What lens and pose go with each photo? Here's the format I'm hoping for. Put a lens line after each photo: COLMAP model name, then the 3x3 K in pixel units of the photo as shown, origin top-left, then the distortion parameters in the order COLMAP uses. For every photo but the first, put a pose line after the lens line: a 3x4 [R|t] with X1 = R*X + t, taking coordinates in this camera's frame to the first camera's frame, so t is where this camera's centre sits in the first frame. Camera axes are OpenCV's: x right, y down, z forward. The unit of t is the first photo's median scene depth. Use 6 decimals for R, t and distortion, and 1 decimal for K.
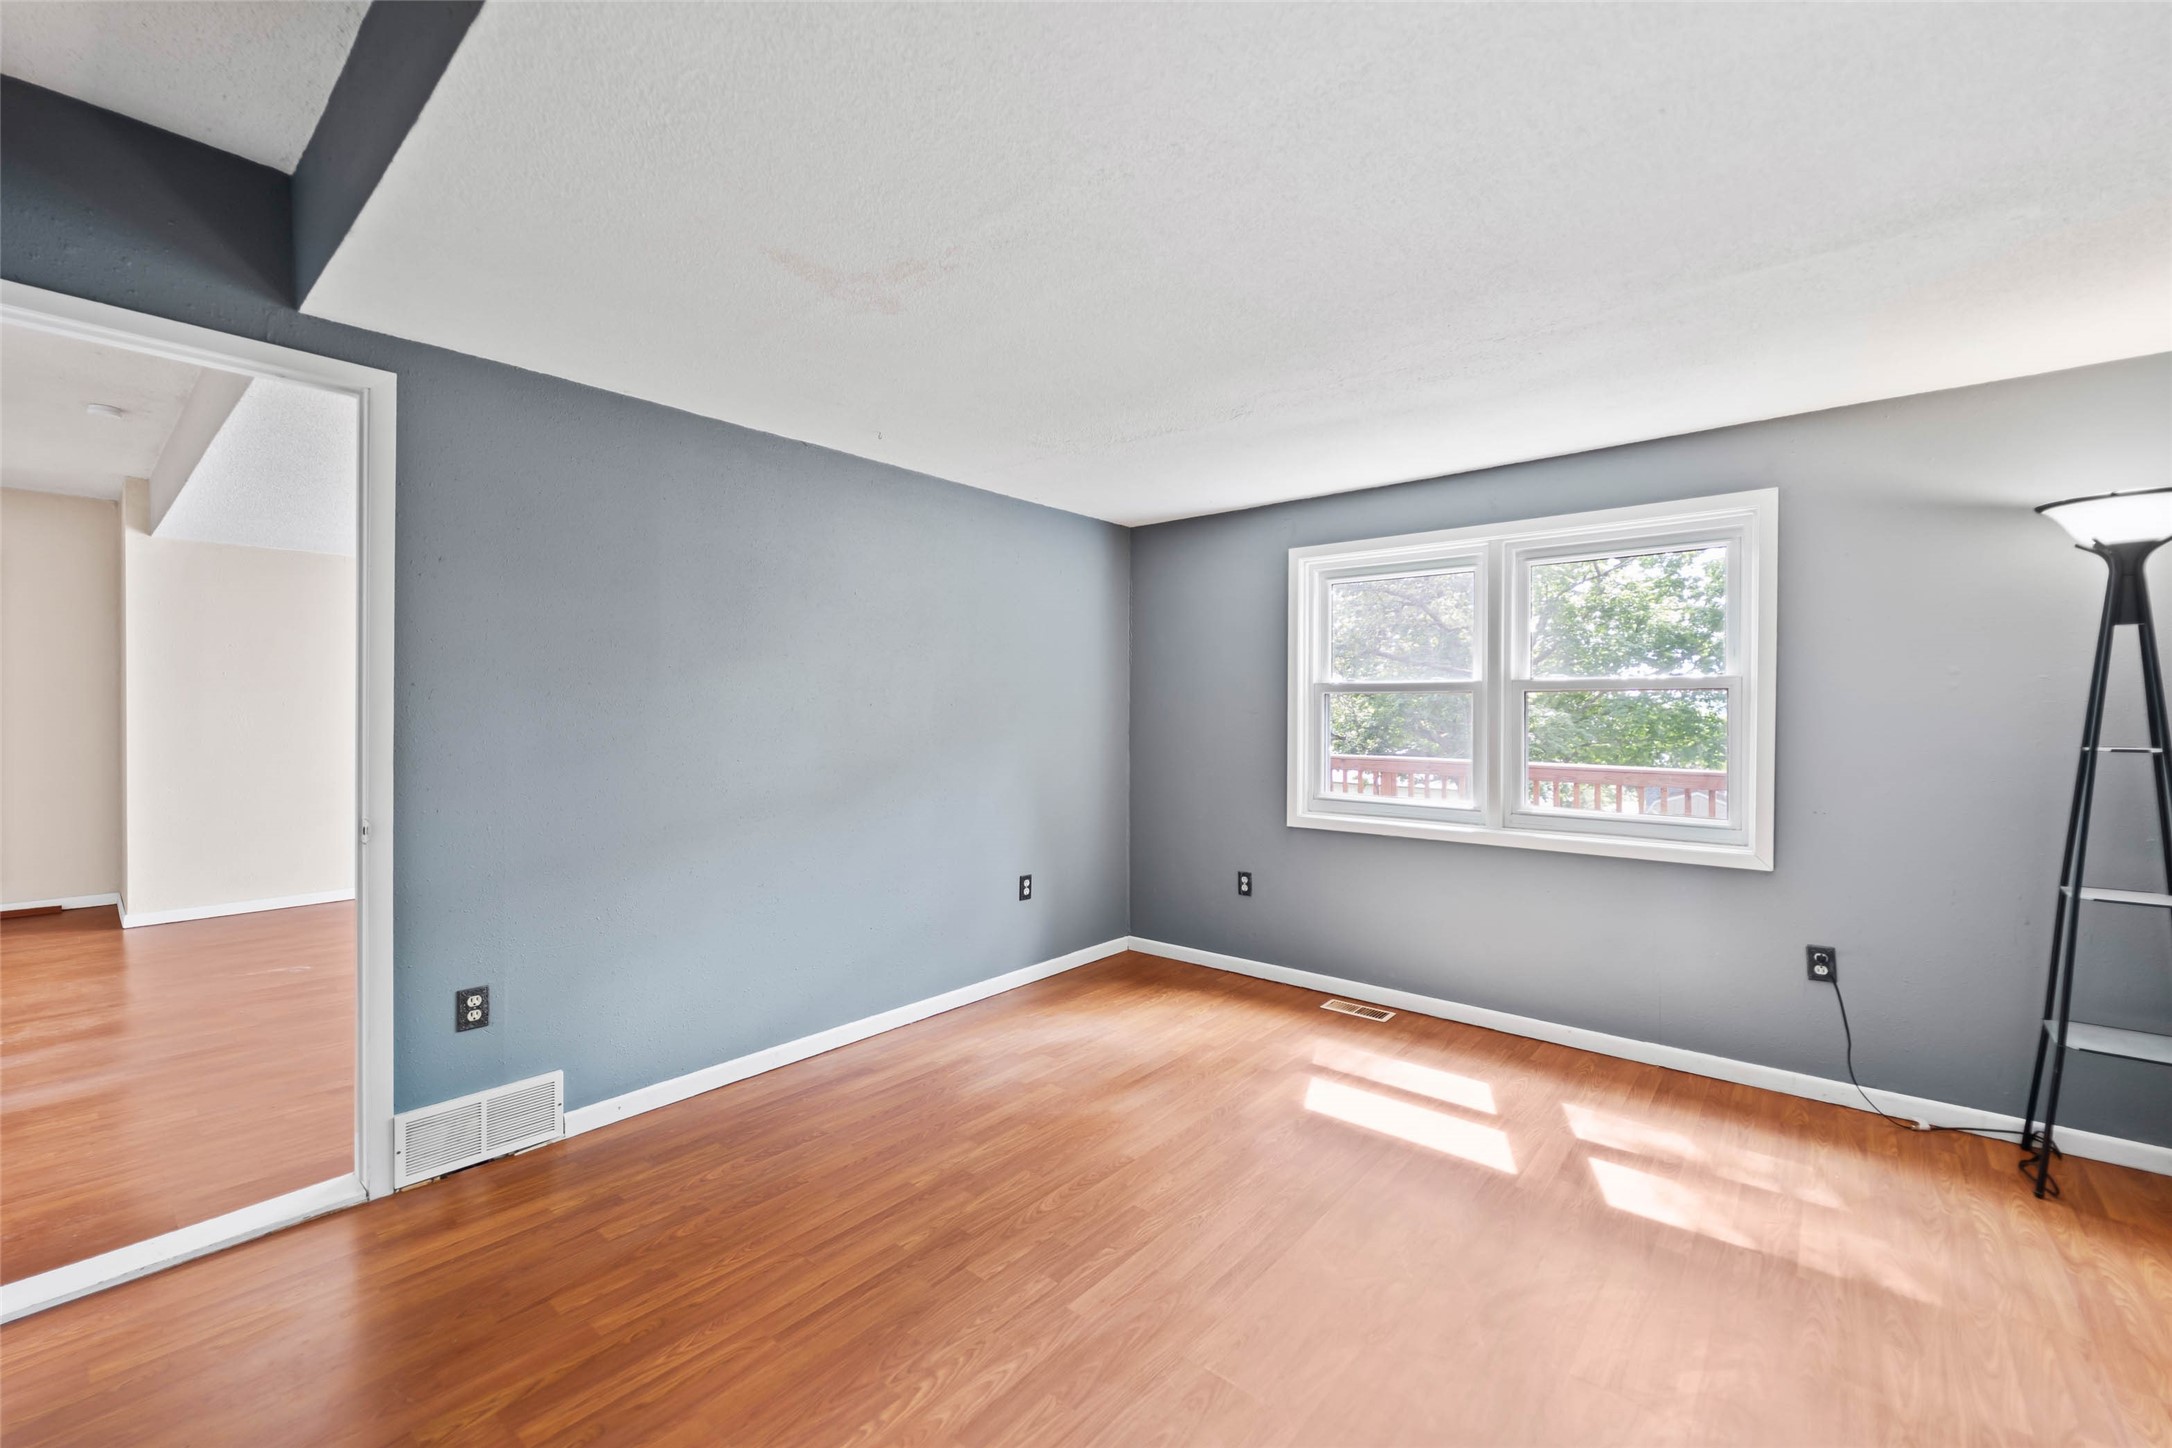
lens RADIAL K [[885.7, 0, 1098.0], [0, 885.7, 702.5], [0, 0, 1]] dist [0.001582, -0.000086]
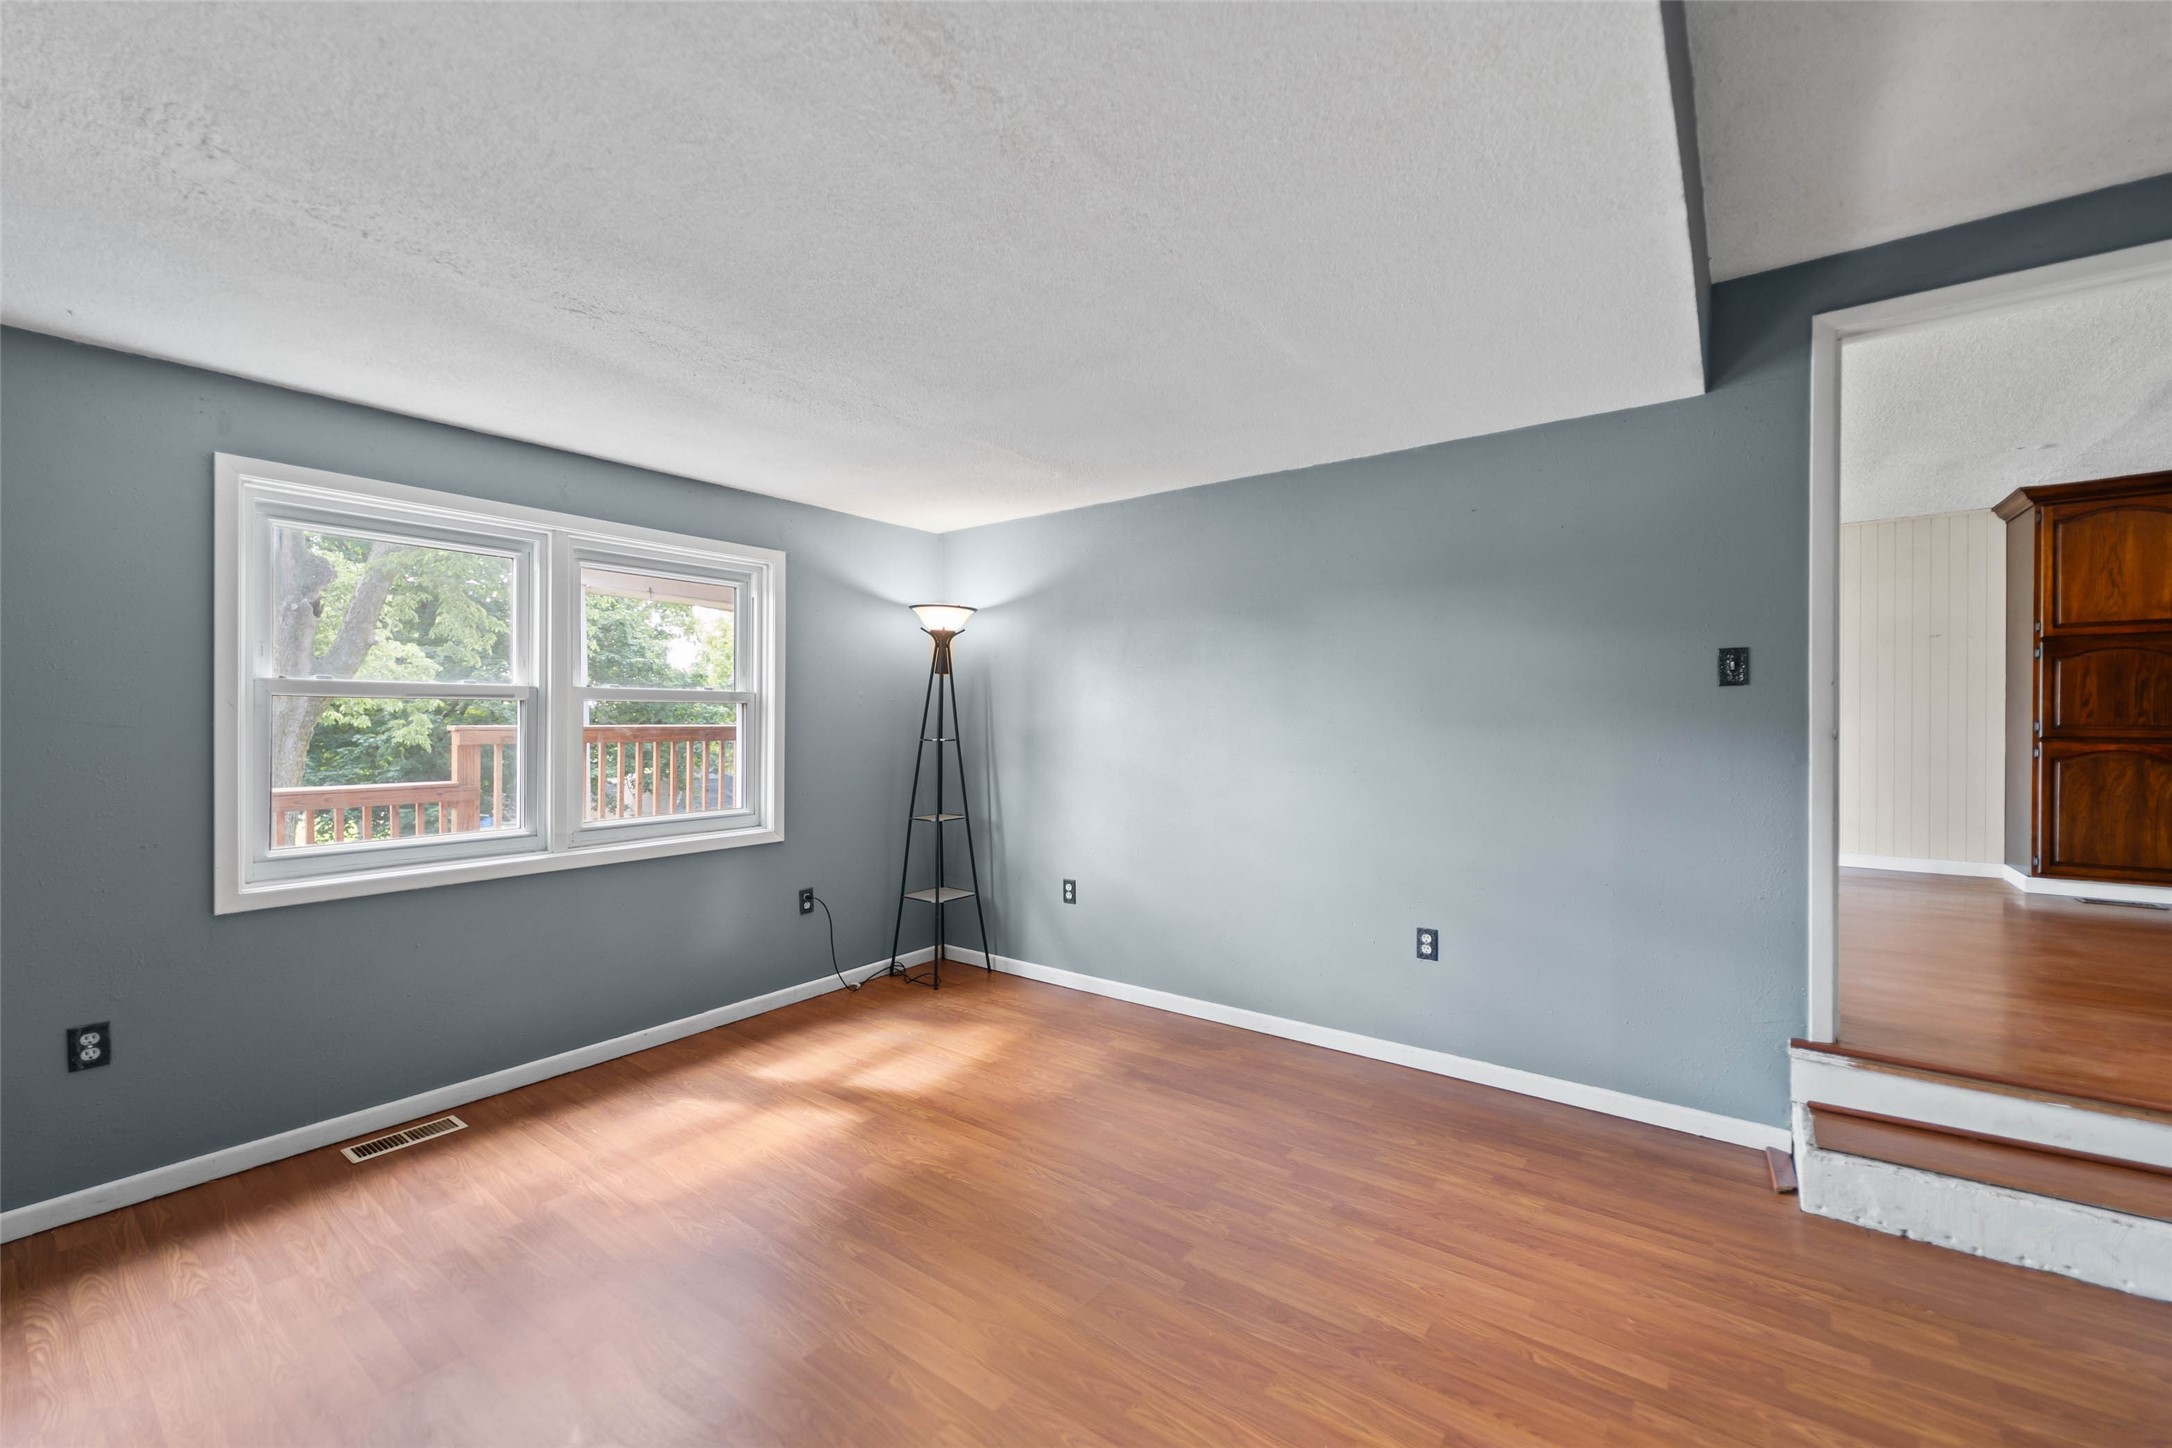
lens RADIAL K [[852.8, 0, 1085.1], [0, 852.8, 723.1], [0, 0, 1]] dist [0.000804, -0.000232]
pose [[-0.053388, -0.003232, 0.998569, -0.615973], [-0.006698, 0.999973, 0.002878, 0.006945], [-0.998551, -0.006535, -0.053409, 0.704709]]
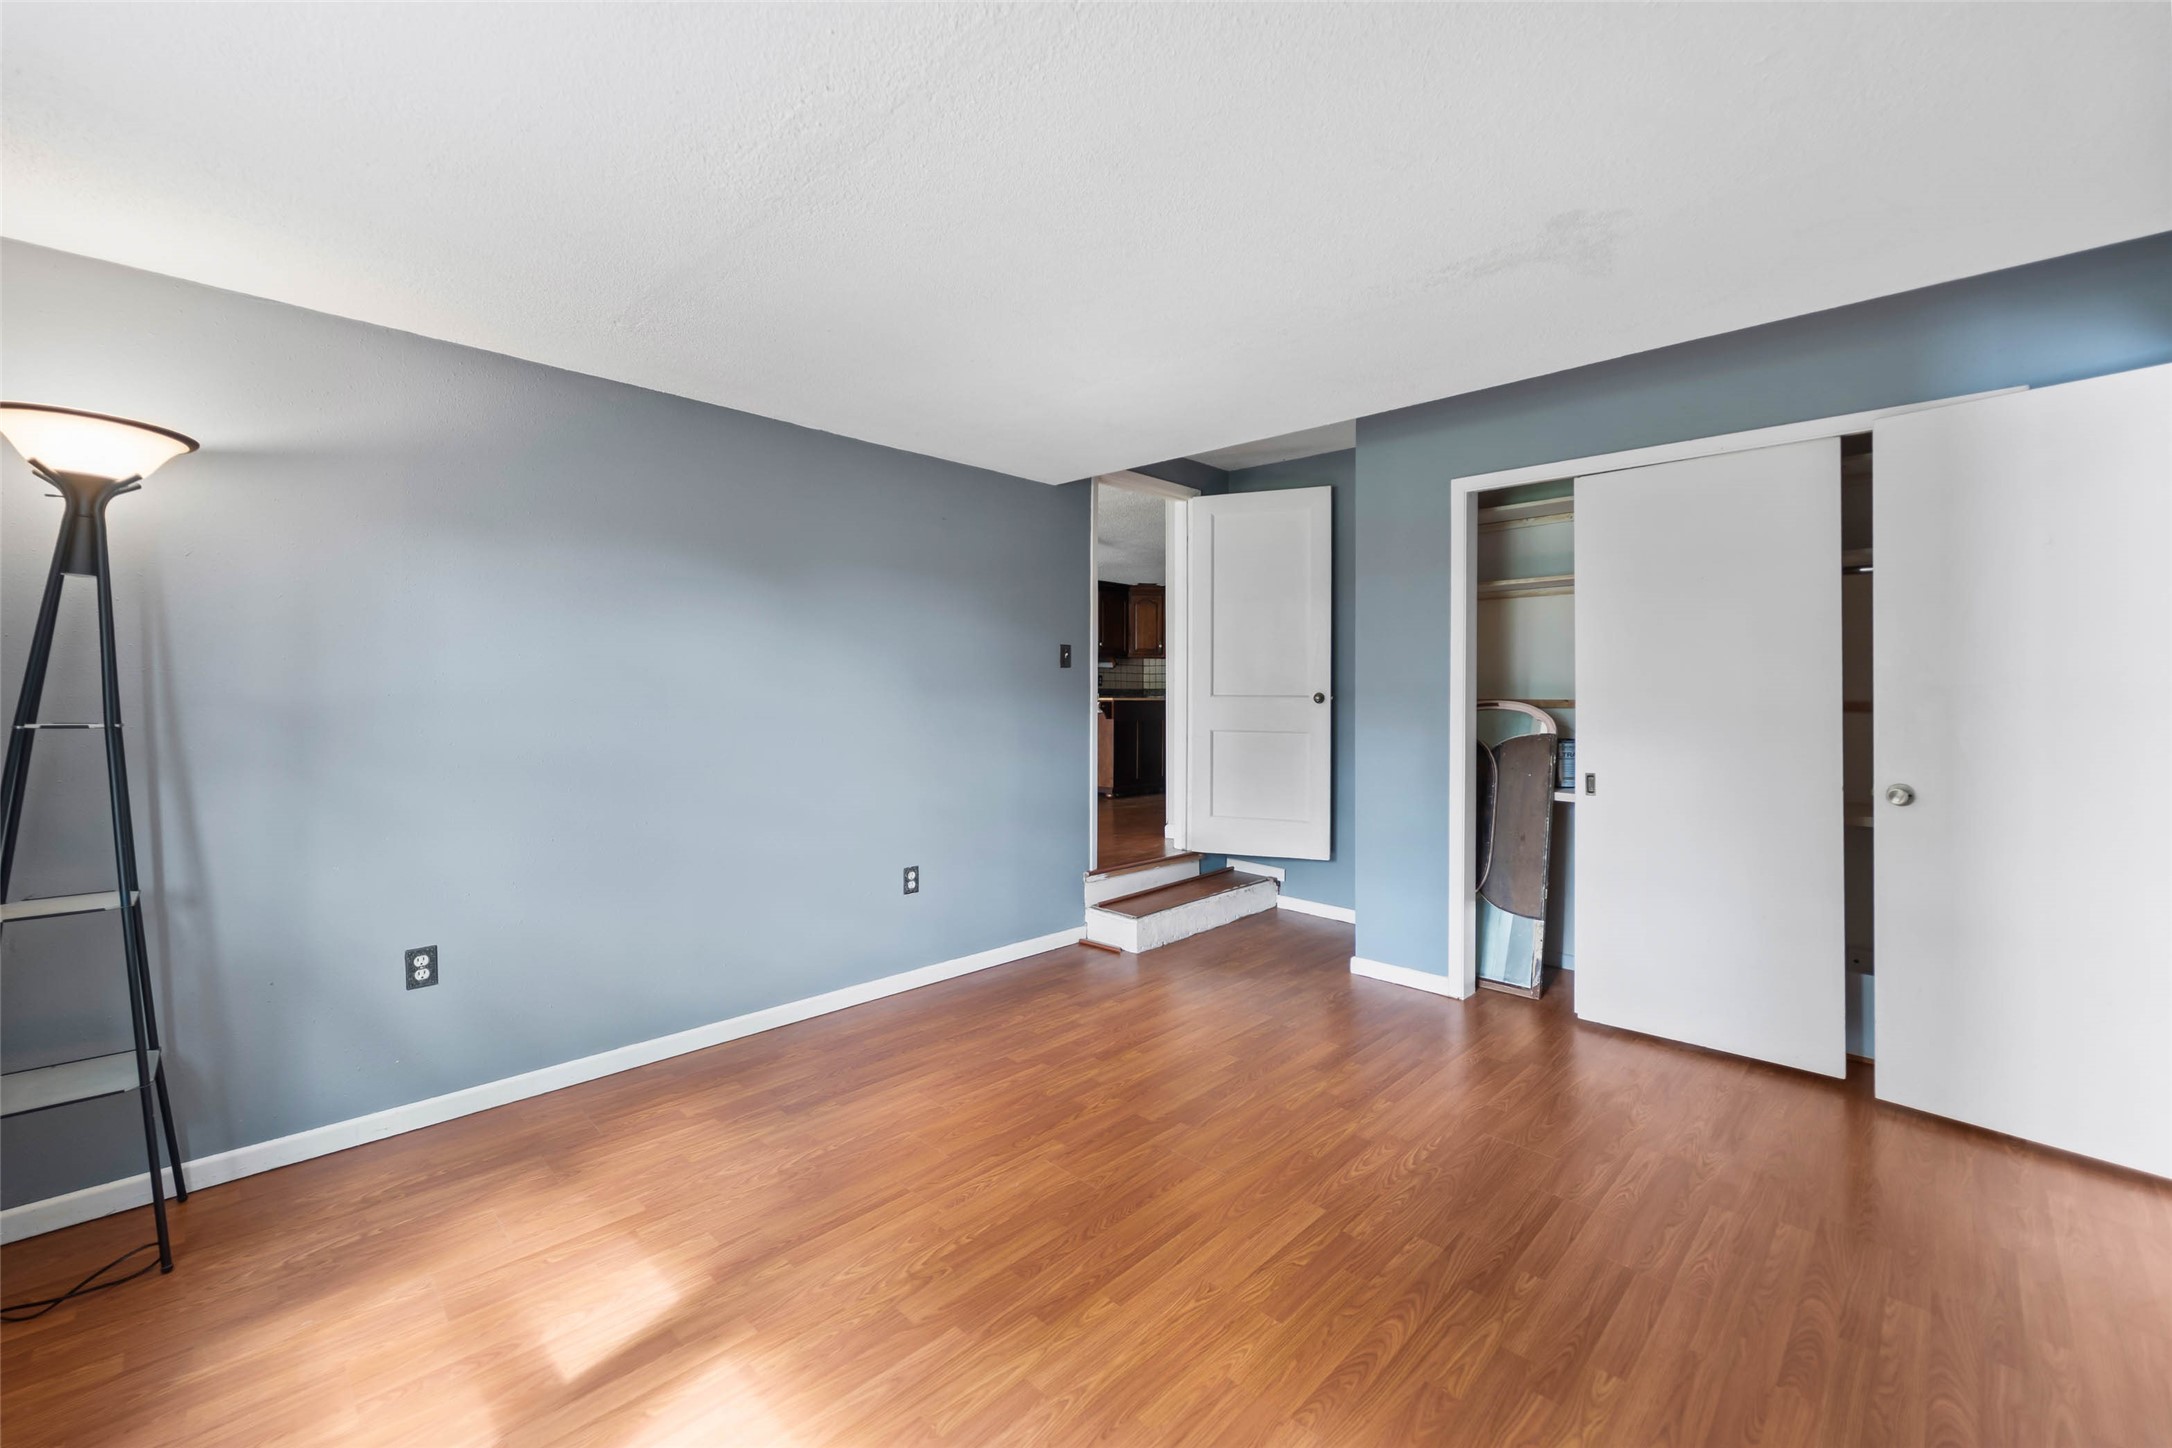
lens RADIAL K [[885.7, 0, 1098.0], [0, 885.7, 702.5], [0, 0, 1]] dist [0.001582, -0.000086]
pose [[-0.997146, -0.006454, 0.075217, 0.126800], [-0.006189, 0.999974, 0.003748, 0.020520], [-0.075239, 0.003272, -0.997160, 1.555964]]
